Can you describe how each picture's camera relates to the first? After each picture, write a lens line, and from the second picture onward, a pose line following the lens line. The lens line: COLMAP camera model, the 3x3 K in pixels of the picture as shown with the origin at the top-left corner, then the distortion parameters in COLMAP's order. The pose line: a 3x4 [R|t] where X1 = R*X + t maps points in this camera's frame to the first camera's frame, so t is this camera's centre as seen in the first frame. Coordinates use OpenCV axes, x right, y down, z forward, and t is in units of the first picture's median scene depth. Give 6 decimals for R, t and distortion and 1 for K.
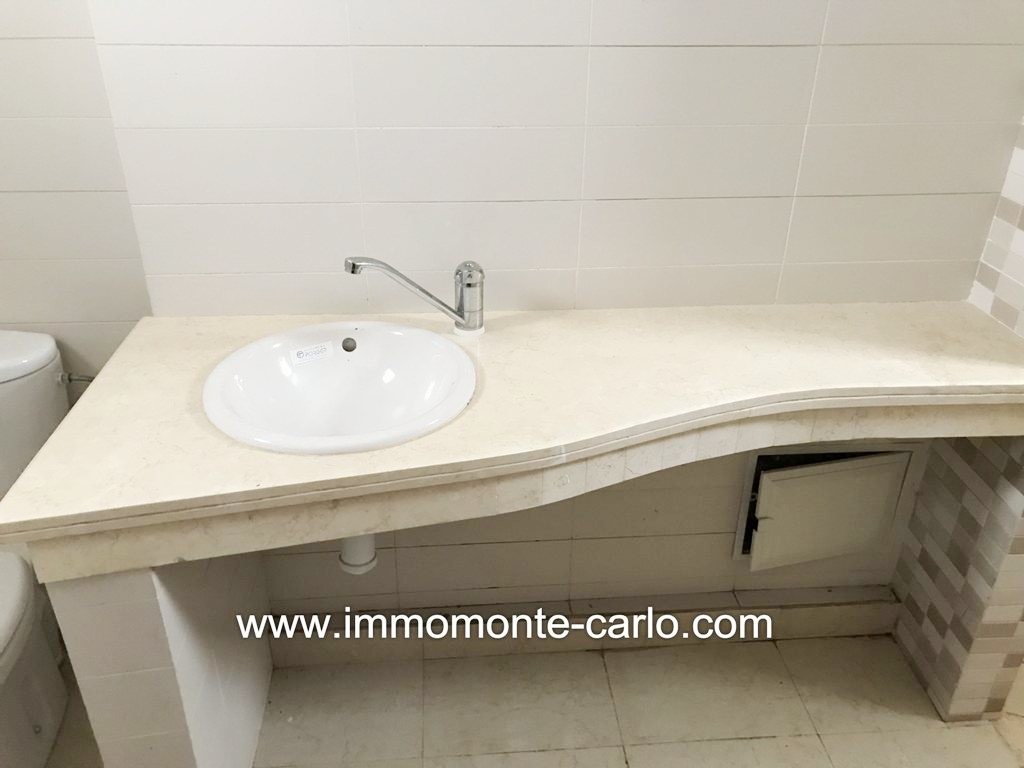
lens RADIAL K [[864.1, 0, 512.2], [0, 864.1, 383.9], [0, 0, 1]] dist [-0.004688, -0.000273]
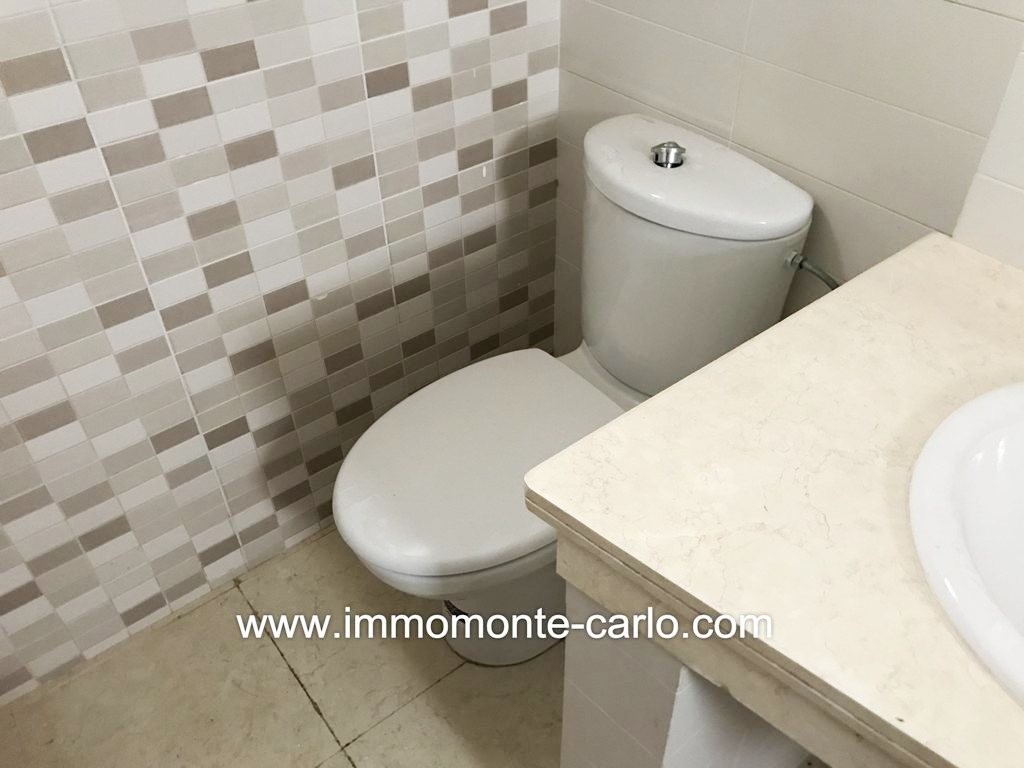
lens RADIAL K [[864.1, 0, 513.5], [0, 864.1, 384.9], [0, 0, 1]] dist [-0.004688, -0.000273]
pose [[0.562099, 0.523755, -0.640098, -0.151137], [-0.370829, 0.851381, 0.370993, -0.104132], [0.739277, 0.028832, 0.672784, 0.378195]]
